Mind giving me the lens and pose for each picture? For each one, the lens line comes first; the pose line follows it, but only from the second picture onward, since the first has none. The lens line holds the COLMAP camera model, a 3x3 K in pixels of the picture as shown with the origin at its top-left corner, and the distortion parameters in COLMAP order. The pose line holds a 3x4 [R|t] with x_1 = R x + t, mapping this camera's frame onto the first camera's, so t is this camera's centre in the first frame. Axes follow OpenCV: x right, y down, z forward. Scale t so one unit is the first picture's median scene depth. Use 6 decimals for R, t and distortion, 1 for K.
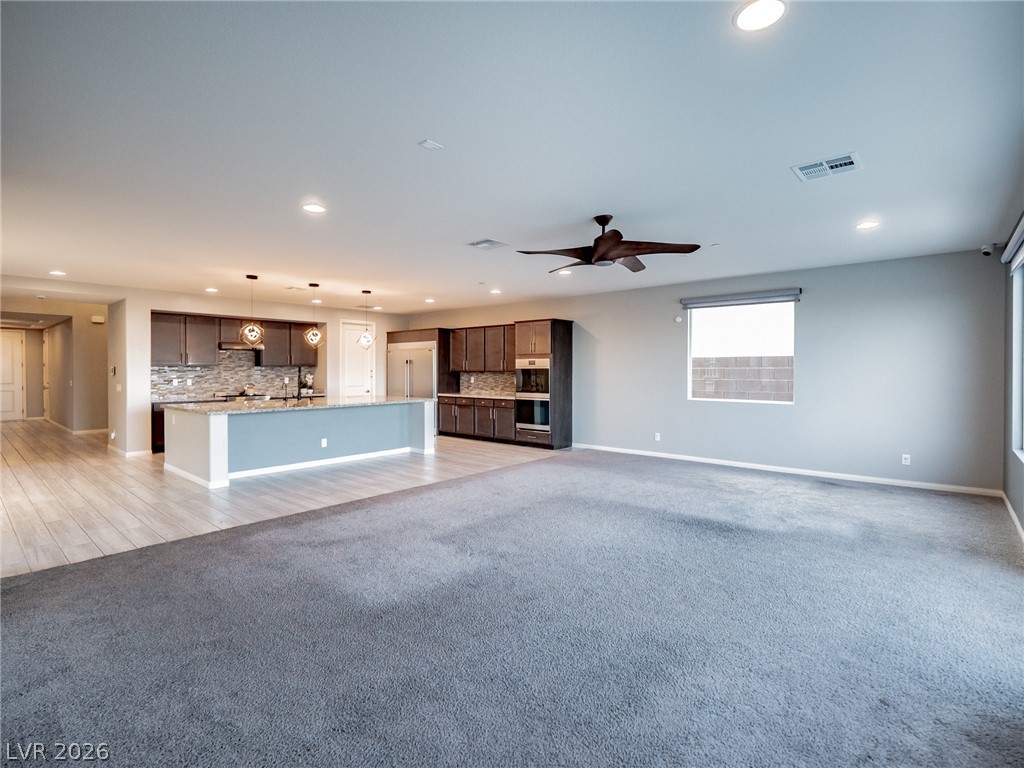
lens RADIAL K [[495.3, 0, 513.0], [0, 495.3, 380.0], [0, 0, 1]] dist [-0.004758, -0.000285]
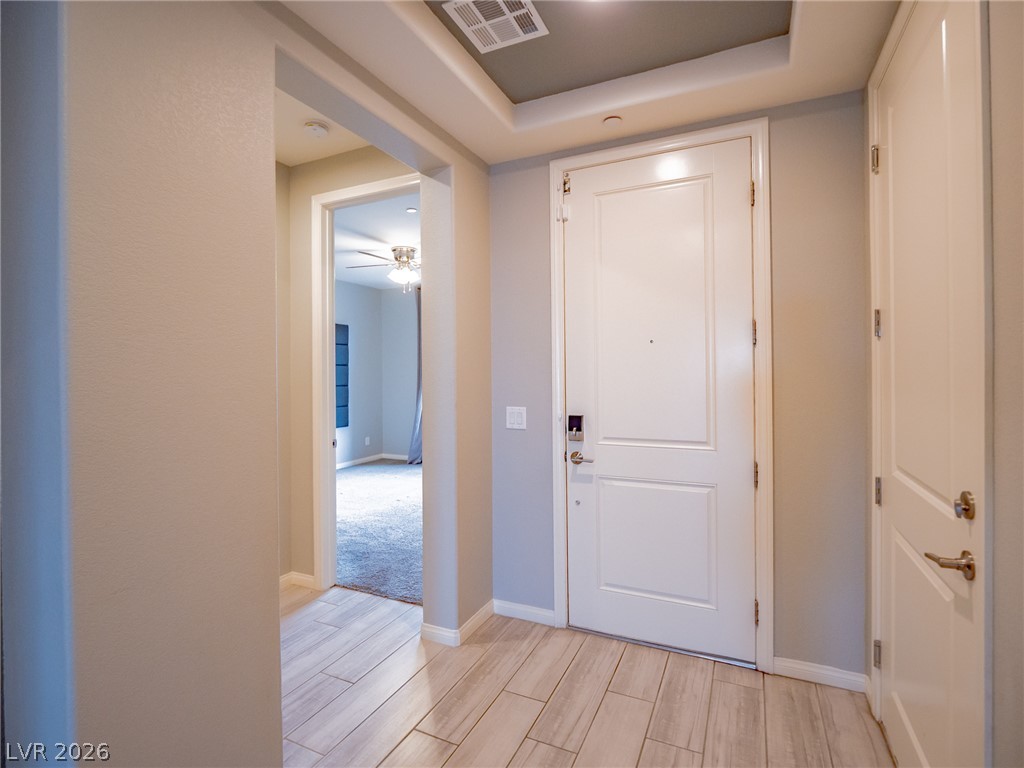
lens RADIAL K [[495.3, 0, 510.9], [0, 495.3, 379.8], [0, 0, 1]] dist [-0.004758, -0.000285]
pose [[0.263632, -0.002215, -0.964621, -0.696664], [-0.004490, 0.999984, -0.003523, -0.012304], [0.964613, 0.005260, 0.263618, 0.713374]]
